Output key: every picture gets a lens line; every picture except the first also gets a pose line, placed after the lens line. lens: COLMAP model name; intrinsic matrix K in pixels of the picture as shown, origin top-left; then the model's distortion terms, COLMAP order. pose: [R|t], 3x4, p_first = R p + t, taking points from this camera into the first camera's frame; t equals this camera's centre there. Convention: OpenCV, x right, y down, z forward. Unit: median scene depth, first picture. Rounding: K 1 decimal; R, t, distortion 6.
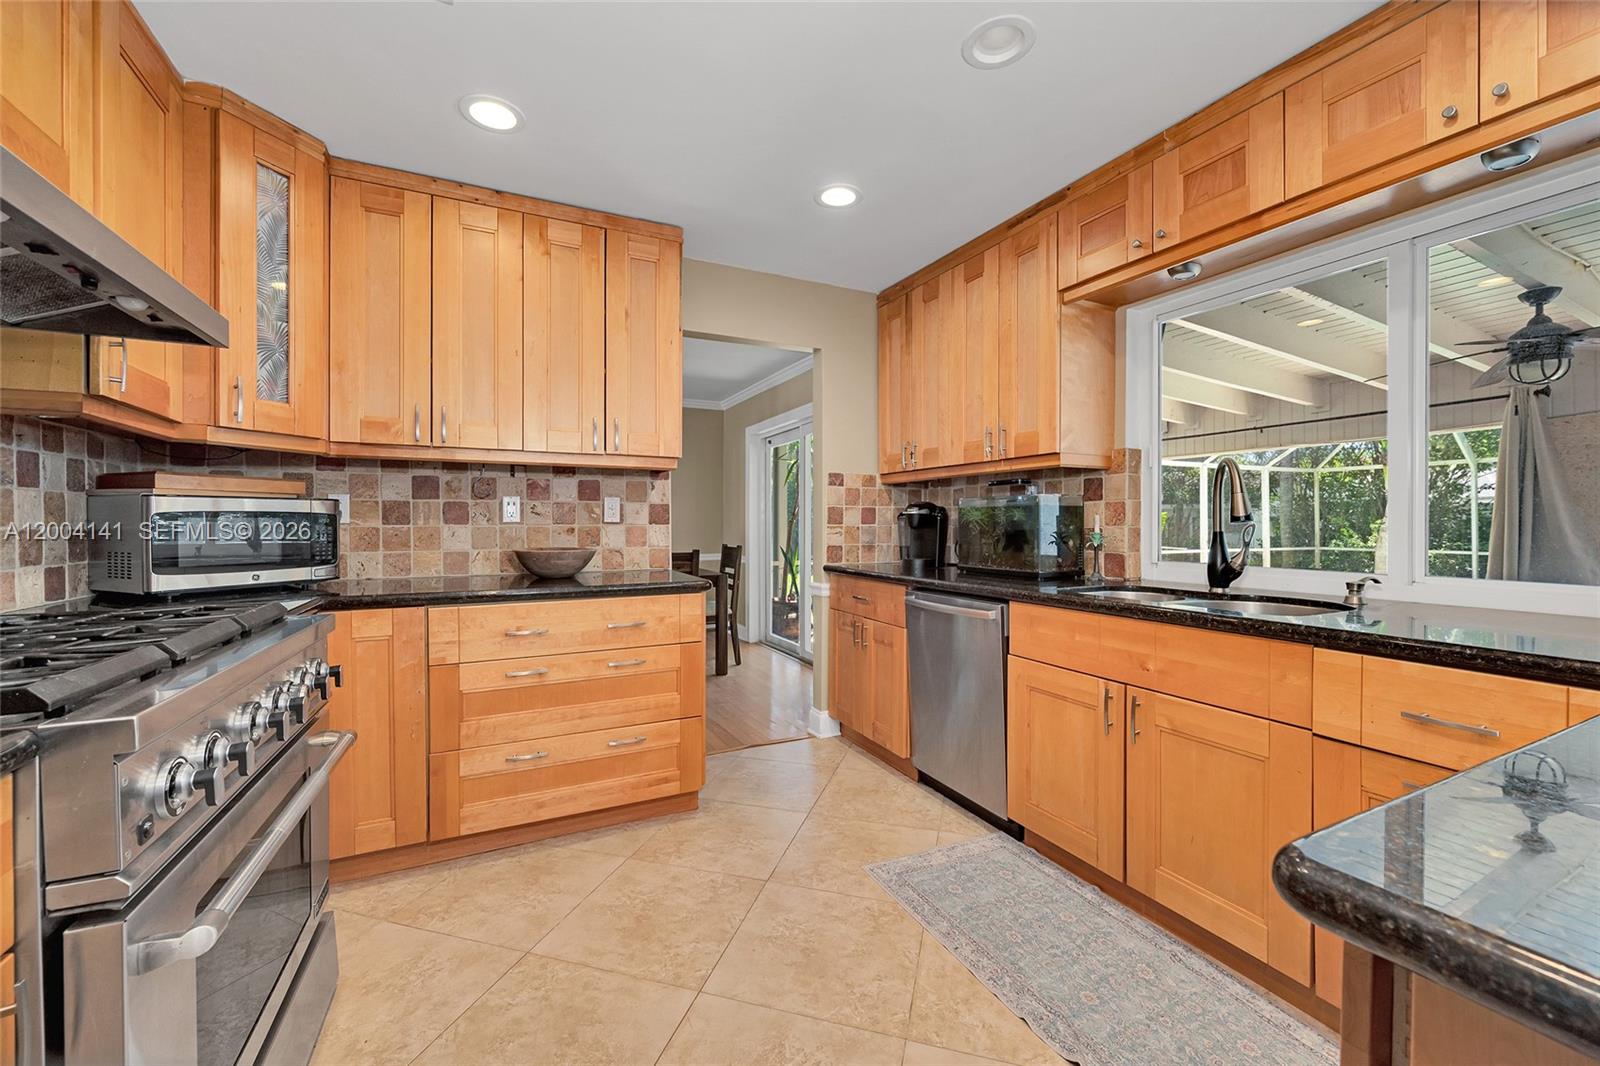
lens RADIAL K [[648.4, 0, 804.0], [0, 648.4, 529.3], [0, 0, 1]] dist [-0.002425, -0.000252]
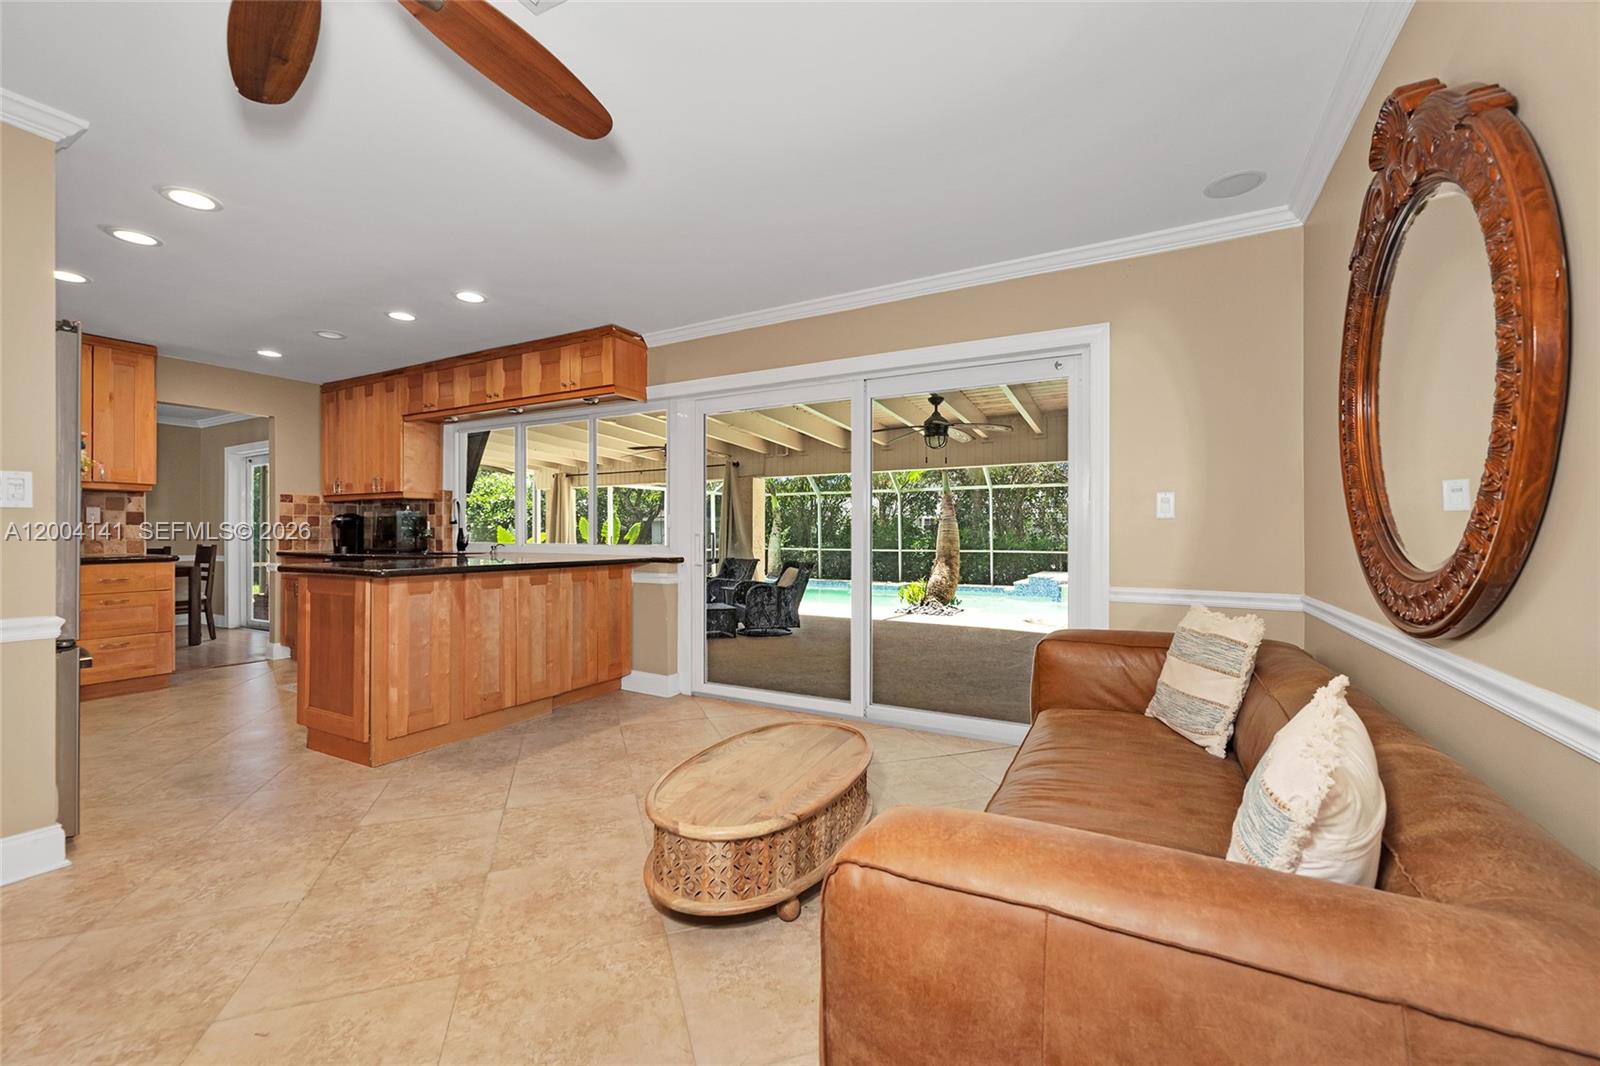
lens RADIAL K [[644.8, 0, 804.5], [0, 644.8, 531.1], [0, 0, 1]] dist [-0.013909, -0.000059]
pose [[0.813322, 0.001069, 0.581813, 0.225044], [0.006869, 0.999911, -0.011439, 0.040531], [-0.581773, 0.013300, 0.813242, -1.340287]]
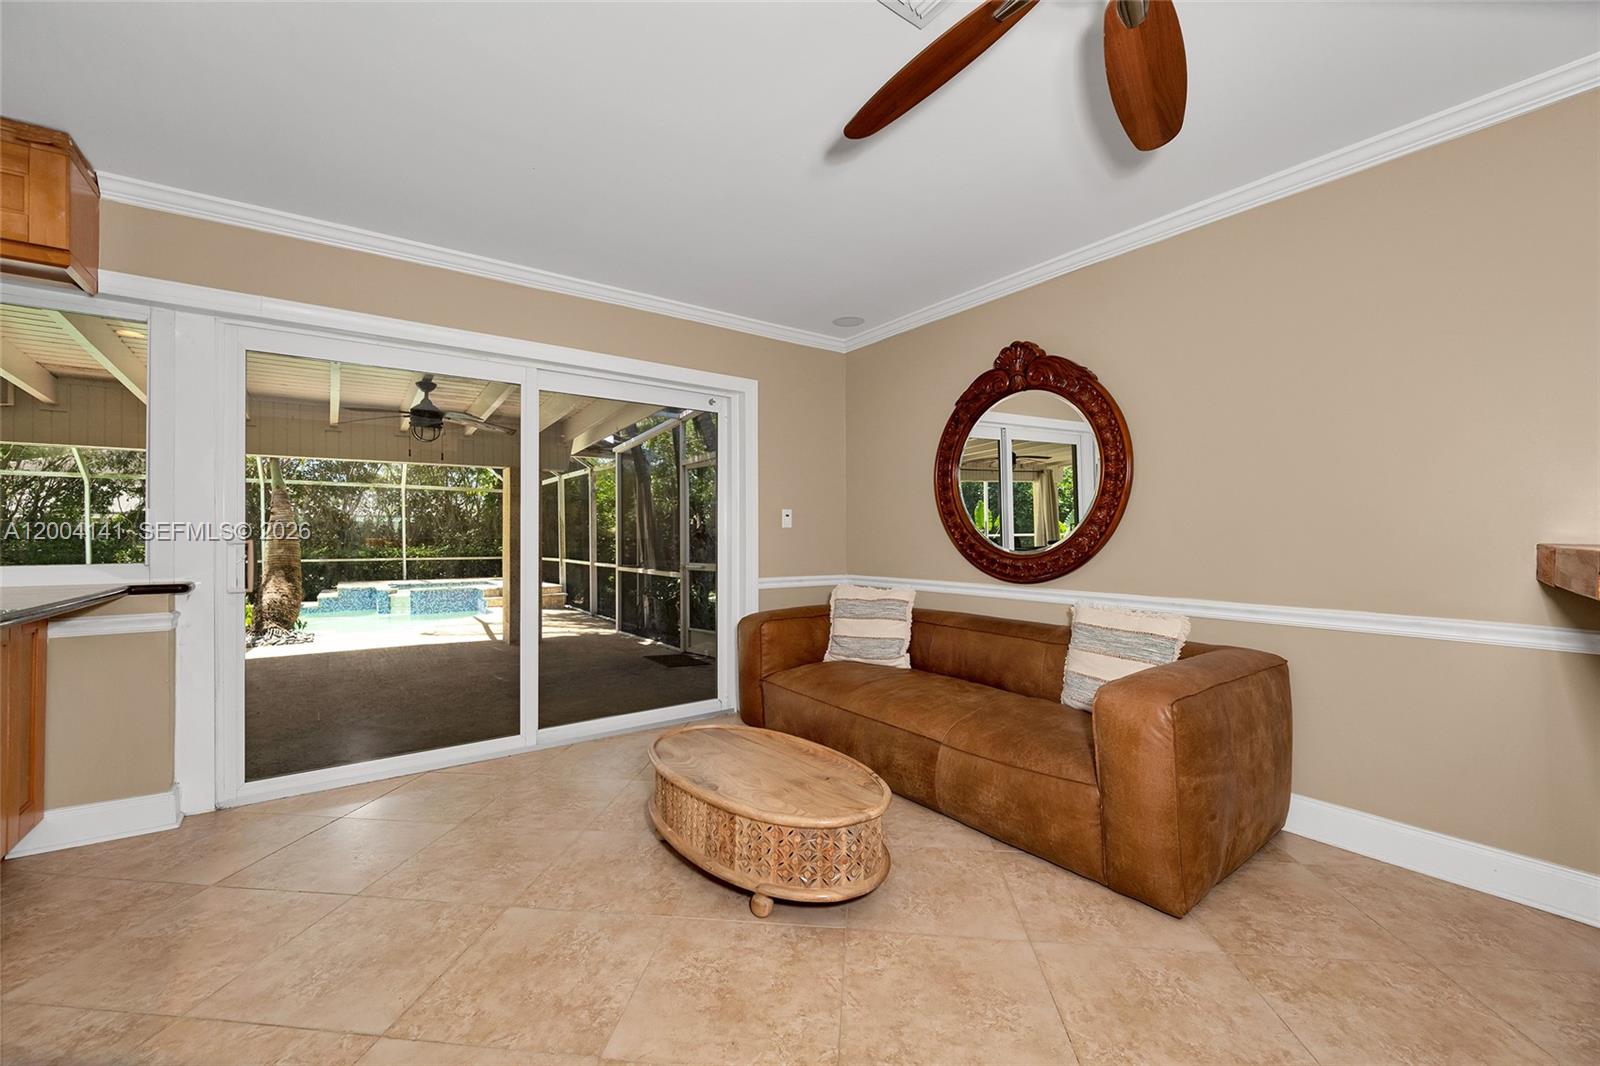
lens RADIAL K [[629.1, 0, 803.5], [0, 629.1, 525.9], [0, 0, 1]] dist [-0.001201, -0.000116]
pose [[-0.171818, 0.016510, 0.984990, -0.147491], [0.013268, 0.999808, -0.014444, 0.028191], [-0.985039, 0.010587, -0.172004, -0.593314]]
